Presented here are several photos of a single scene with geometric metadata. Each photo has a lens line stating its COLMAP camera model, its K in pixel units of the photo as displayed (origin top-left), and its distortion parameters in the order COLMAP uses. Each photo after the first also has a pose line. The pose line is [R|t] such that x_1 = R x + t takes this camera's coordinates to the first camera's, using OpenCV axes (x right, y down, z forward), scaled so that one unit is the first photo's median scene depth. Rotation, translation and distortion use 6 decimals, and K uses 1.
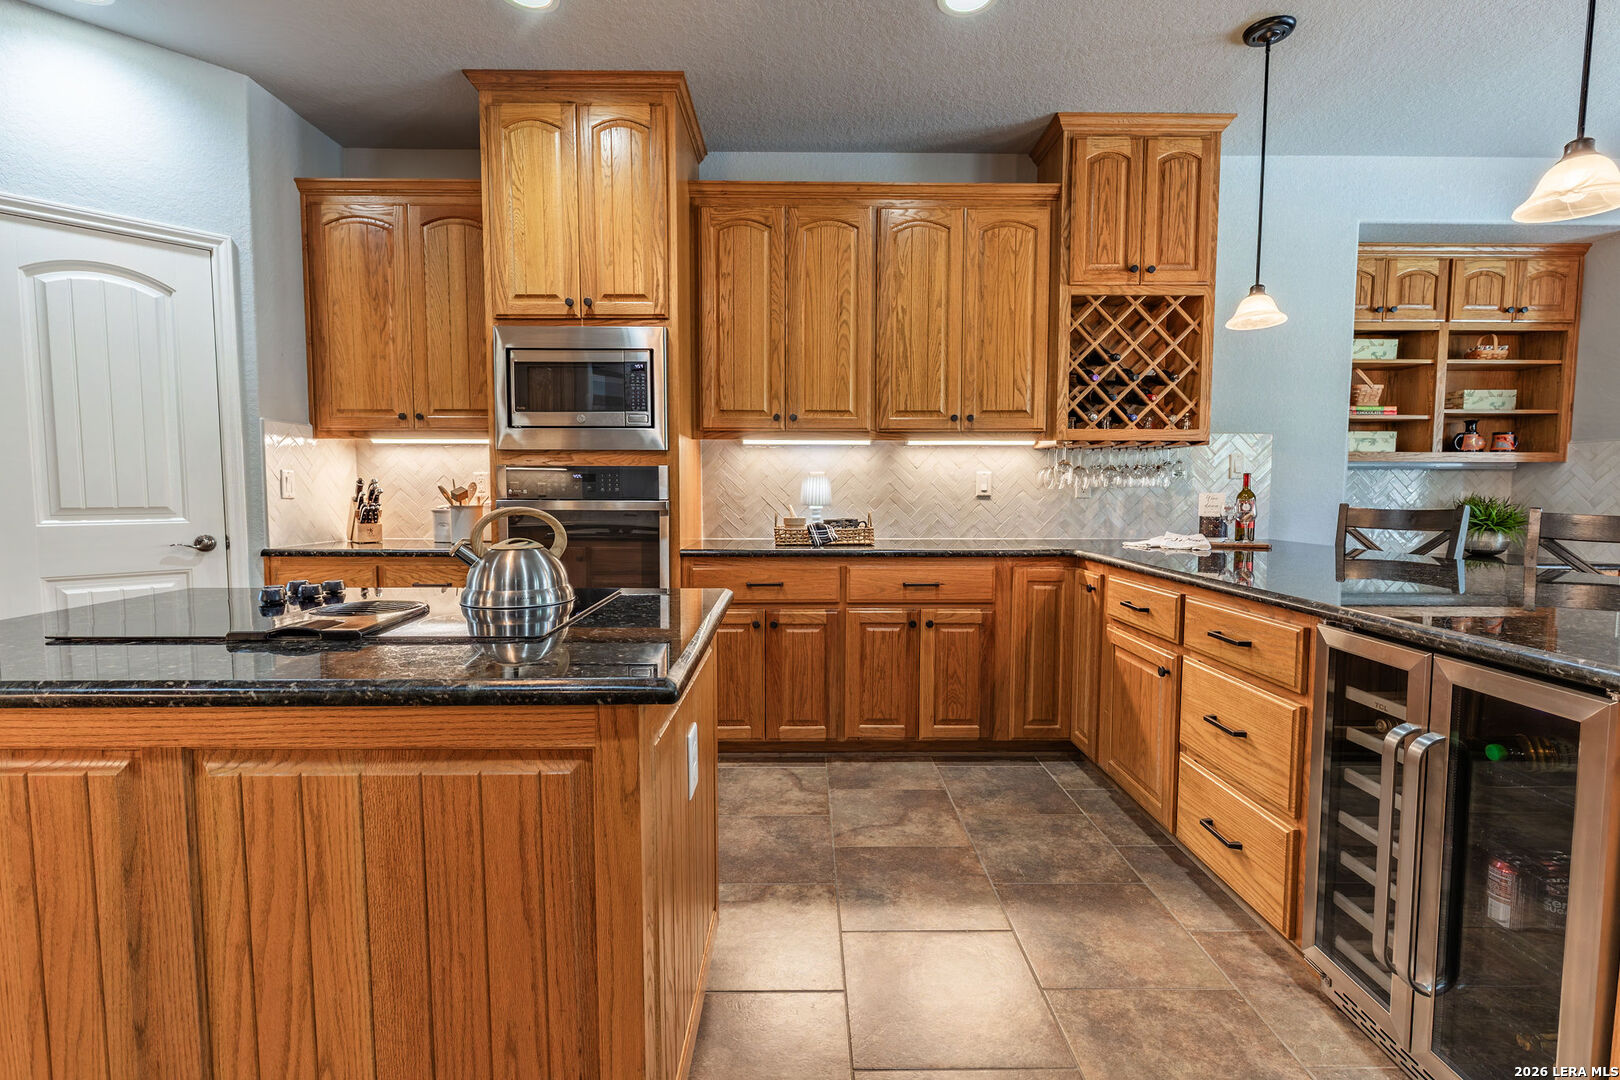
lens RADIAL K [[731.2, 0, 813.4], [0, 731.2, 540.6], [0, 0, 1]] dist [0.001799, 0.000027]
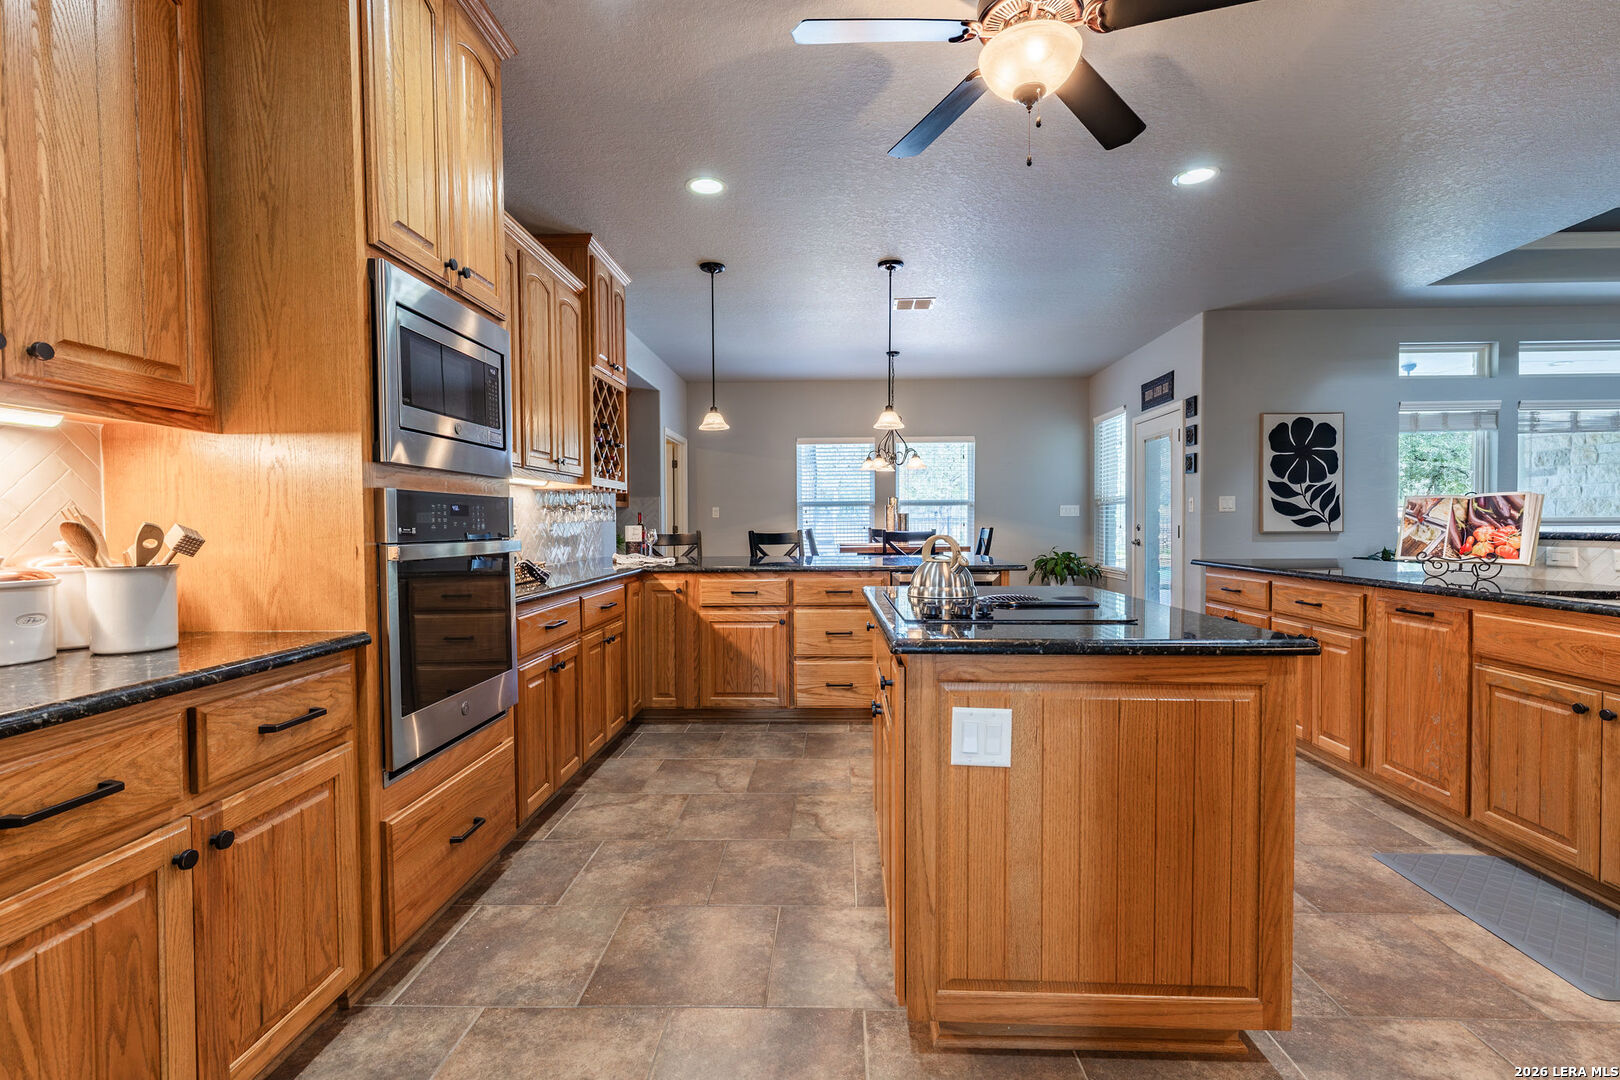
lens RADIAL K [[731.2, 0, 811.6], [0, 731.2, 539.3], [0, 0, 1]] dist [0.001799, 0.000027]
pose [[0.045601, -0.025387, 0.998637, -0.936046], [0.075863, 0.996878, 0.021878, -0.043313], [-0.996075, 0.074762, 0.047385, 0.575547]]
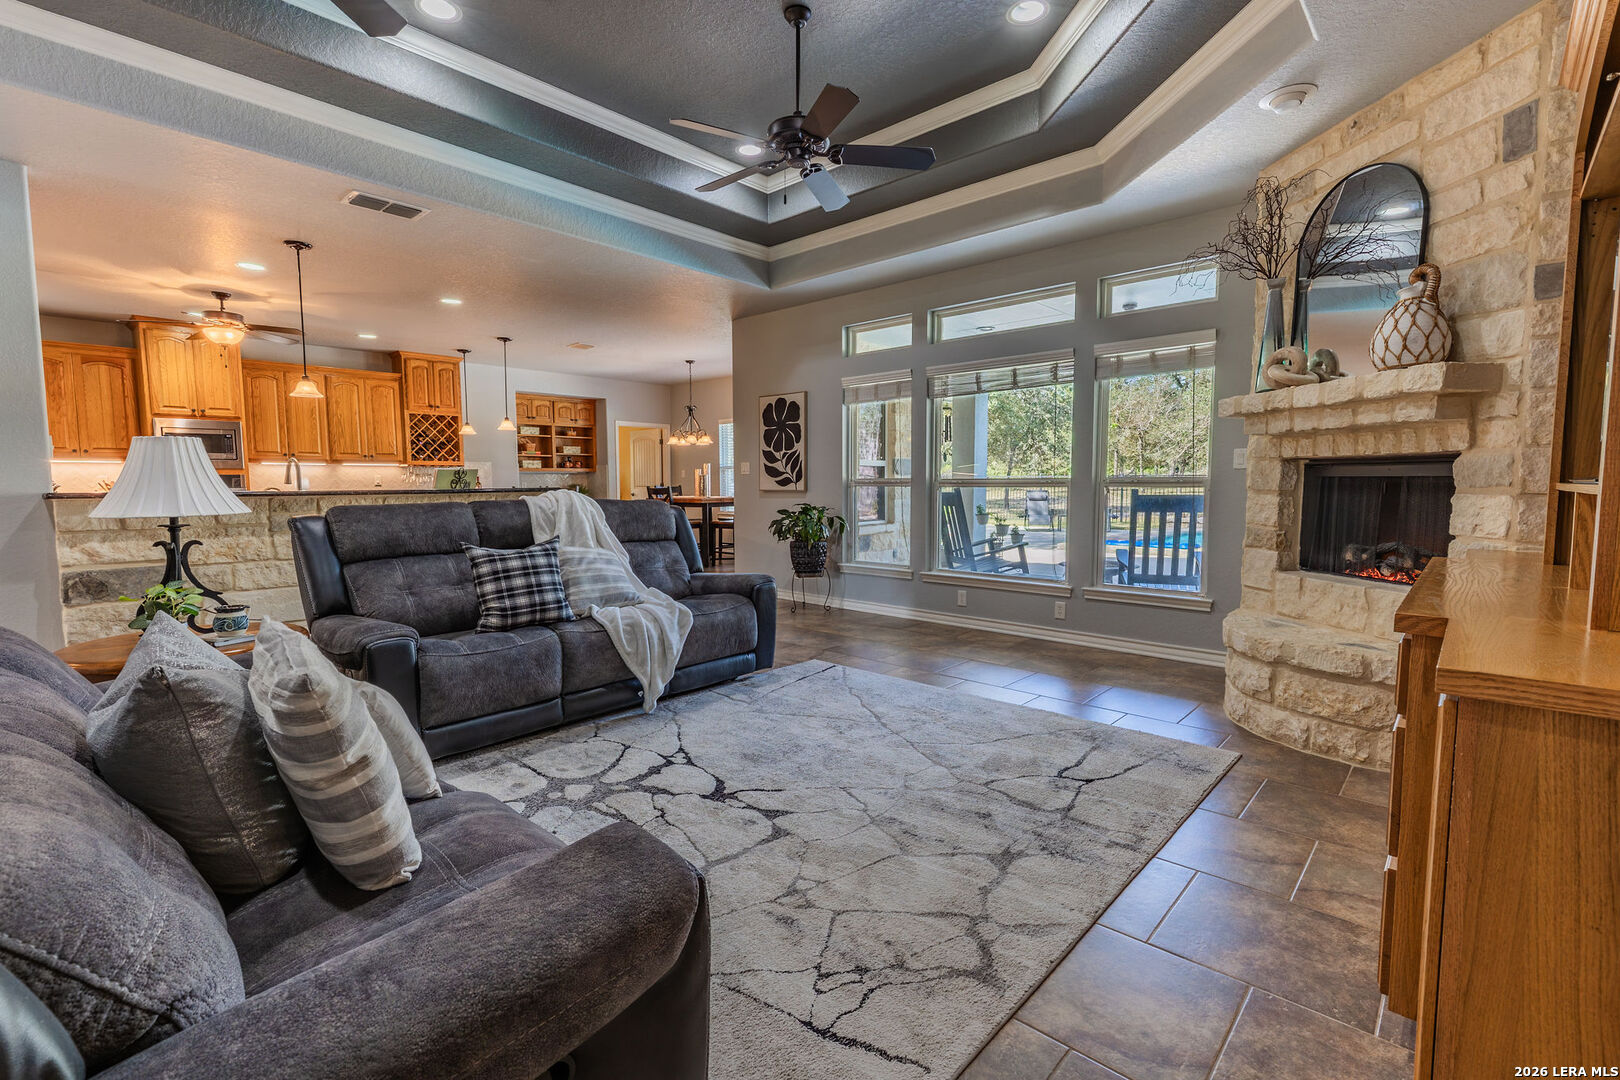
lens RADIAL K [[731.2, 0, 819.9], [0, 731.2, 545.7], [0, 0, 1]] dist [0.001799, 0.000027]
pose [[0.684958, -0.068906, 0.725317, -0.647439], [0.056743, 0.997539, 0.041182, 0.147305], [-0.726370, 0.012949, 0.687182, -2.094044]]
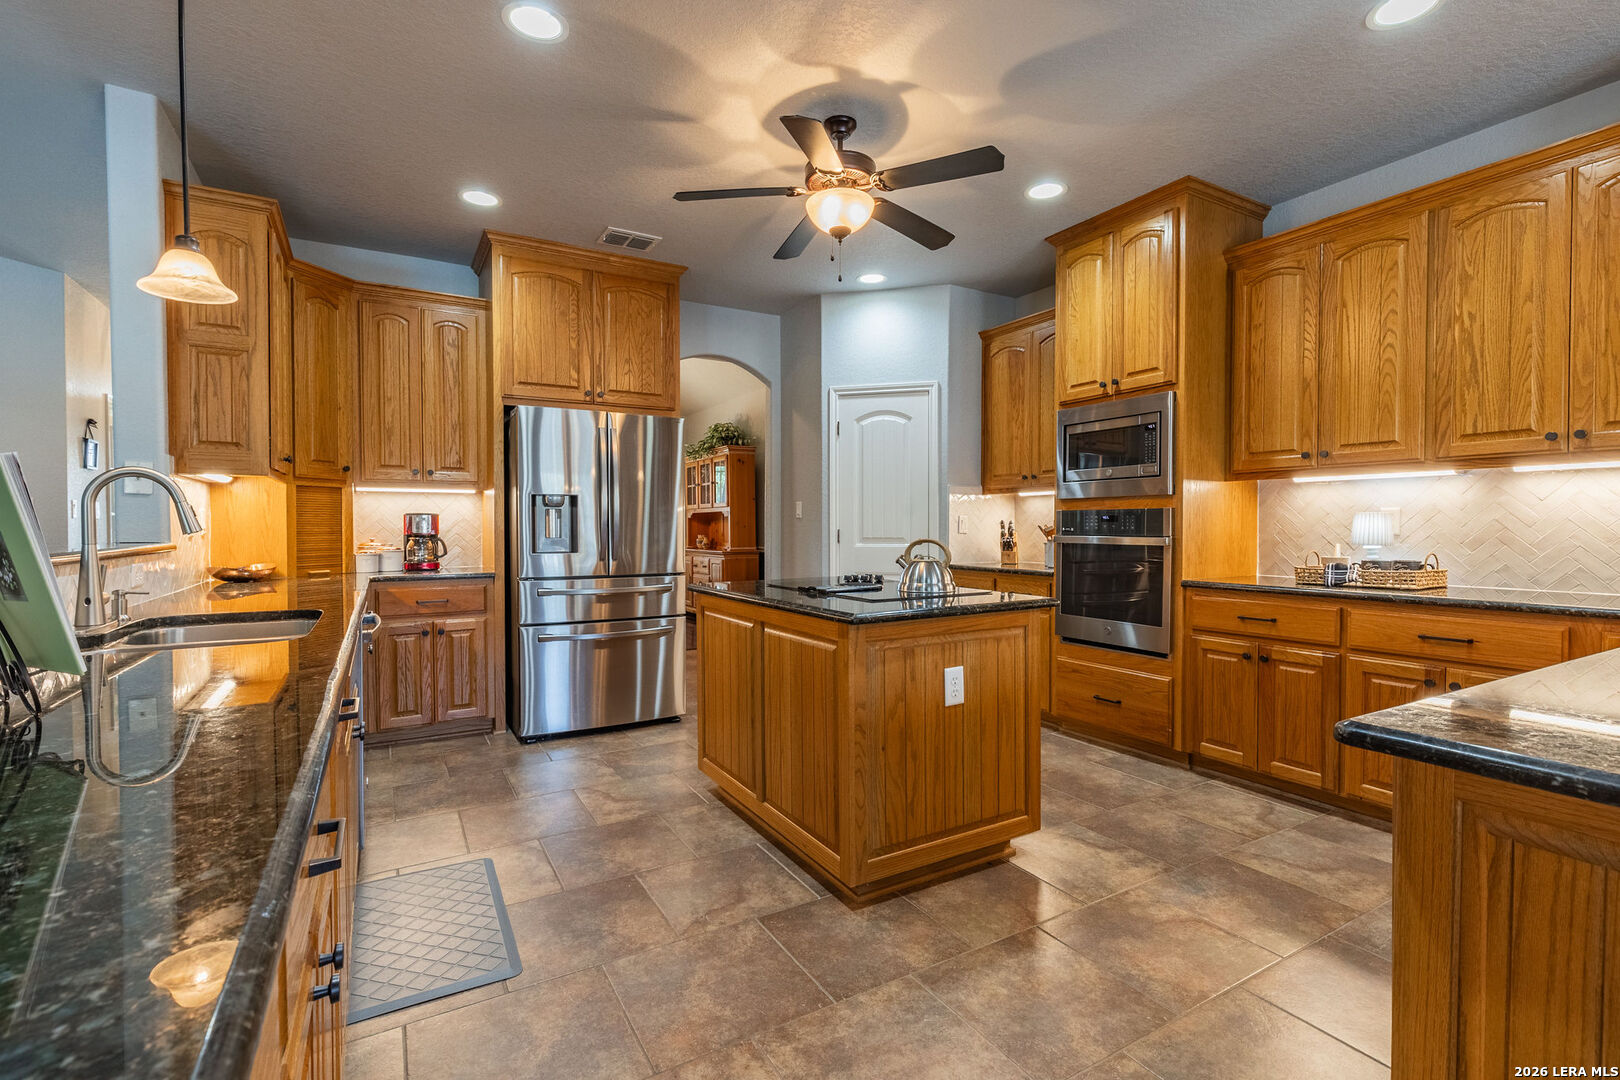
lens RADIAL K [[731.2, 0, 813.9], [0, 731.2, 542.1], [0, 0, 1]] dist [0.001799, 0.000027]
pose [[0.492764, 0.016753, -0.870002, 0.494439], [-0.059014, 0.998156, -0.014204, 0.003032], [0.868160, 0.058342, 0.492844, -0.065199]]
